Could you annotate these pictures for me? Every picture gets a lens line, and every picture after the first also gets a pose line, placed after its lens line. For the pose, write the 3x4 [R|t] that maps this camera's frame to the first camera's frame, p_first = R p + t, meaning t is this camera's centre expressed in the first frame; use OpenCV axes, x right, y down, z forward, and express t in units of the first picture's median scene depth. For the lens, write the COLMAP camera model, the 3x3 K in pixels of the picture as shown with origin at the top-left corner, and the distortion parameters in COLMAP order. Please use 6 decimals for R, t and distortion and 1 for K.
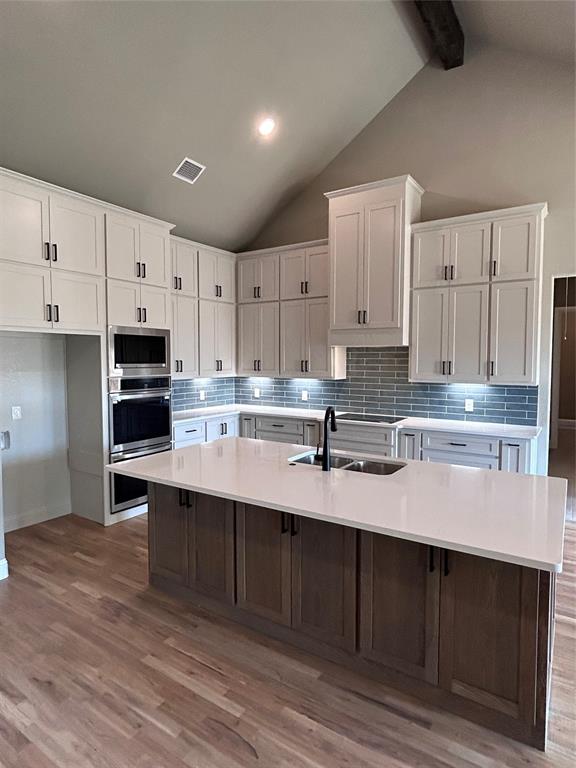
lens RADIAL K [[439.6, 0, 288.0], [0, 439.6, 384.0], [0, 0, 1]] dist [0.001856, -0.000506]
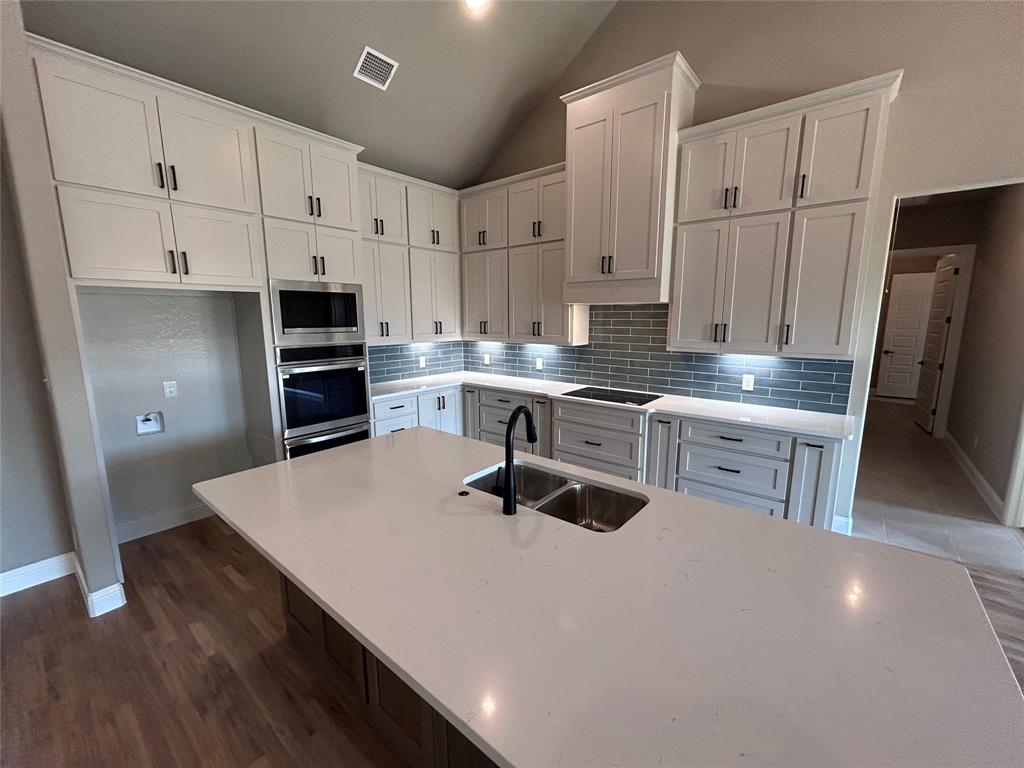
lens RADIAL K [[411.7, 0, 512.0], [0, 411.7, 384.0], [0, 0, 1]] dist [-0.002386, 0.000029]
pose [[0.994495, 0.013499, -0.103911, 0.082990], [-0.002294, 0.994234, 0.107209, -0.023576], [0.104759, -0.106381, 0.988791, 0.260093]]
